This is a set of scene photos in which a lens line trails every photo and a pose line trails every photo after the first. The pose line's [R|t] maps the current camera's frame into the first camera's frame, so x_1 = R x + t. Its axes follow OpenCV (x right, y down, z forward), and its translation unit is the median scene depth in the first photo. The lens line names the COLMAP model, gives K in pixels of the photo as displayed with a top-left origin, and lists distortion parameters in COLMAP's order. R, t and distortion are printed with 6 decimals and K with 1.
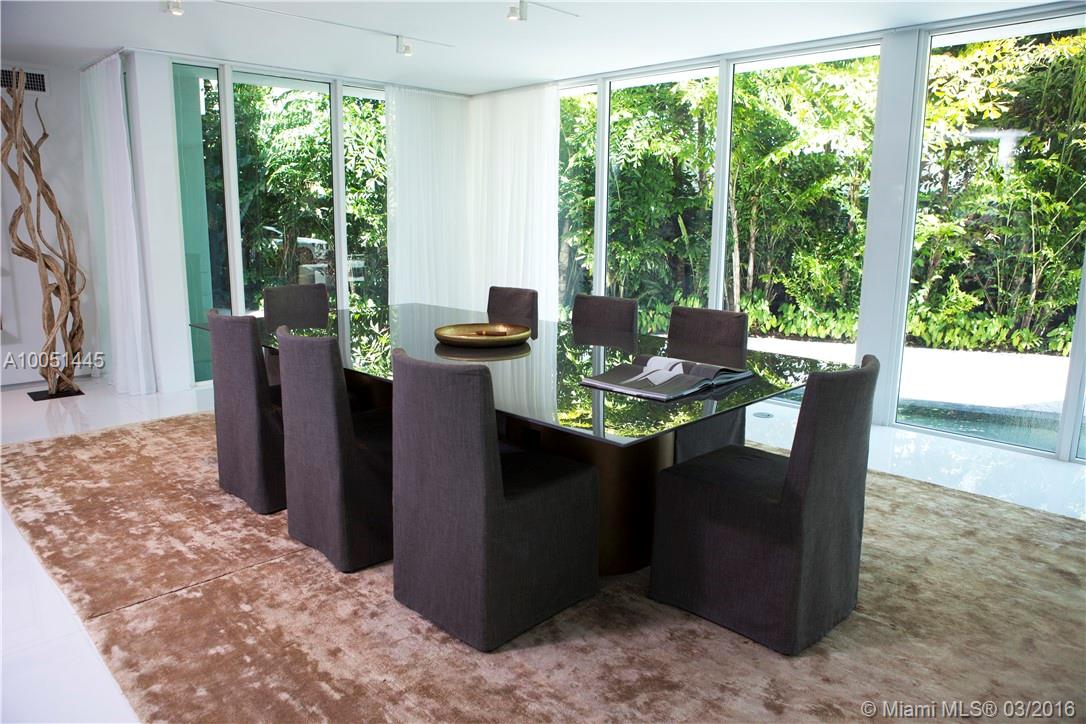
lens RADIAL K [[750.9, 0, 543.0], [0, 750.9, 362.0], [0, 0, 1]] dist [-0.098401, 0.073174]
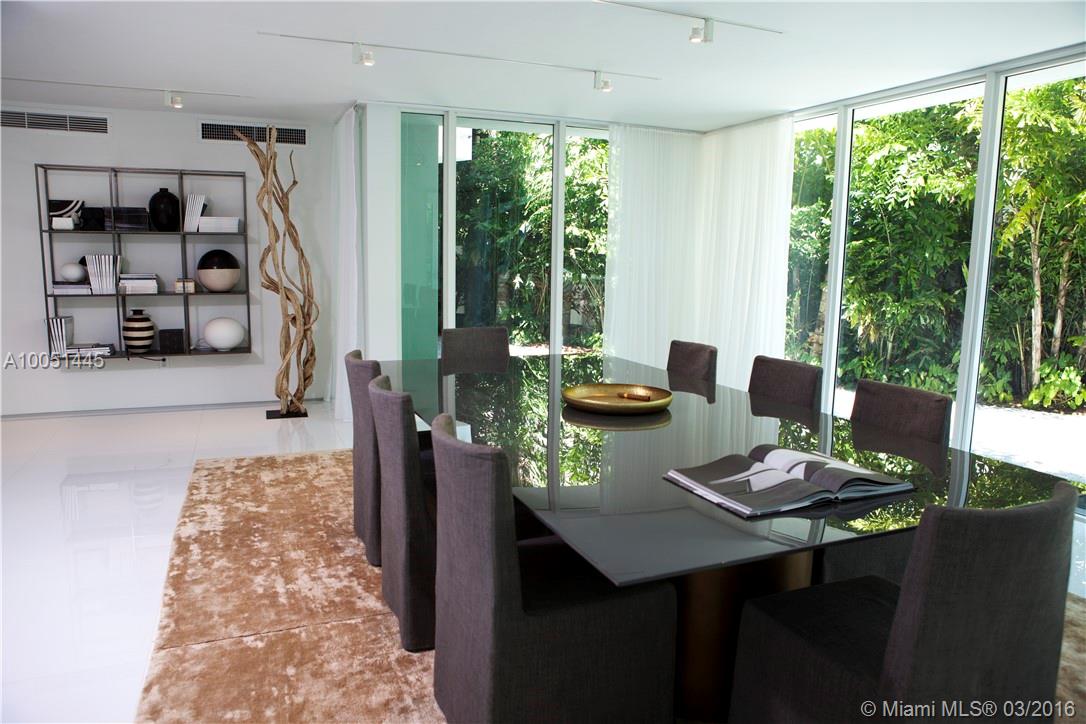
lens RADIAL K [[750.9, 0, 543.0], [0, 750.9, 362.0], [0, 0, 1]] dist [-0.098401, 0.073174]
pose [[0.925653, 0.062325, -0.373205, 0.129165], [-0.082011, 0.995941, -0.037087, -0.030872], [0.369379, 0.064937, 0.927007, 0.123959]]
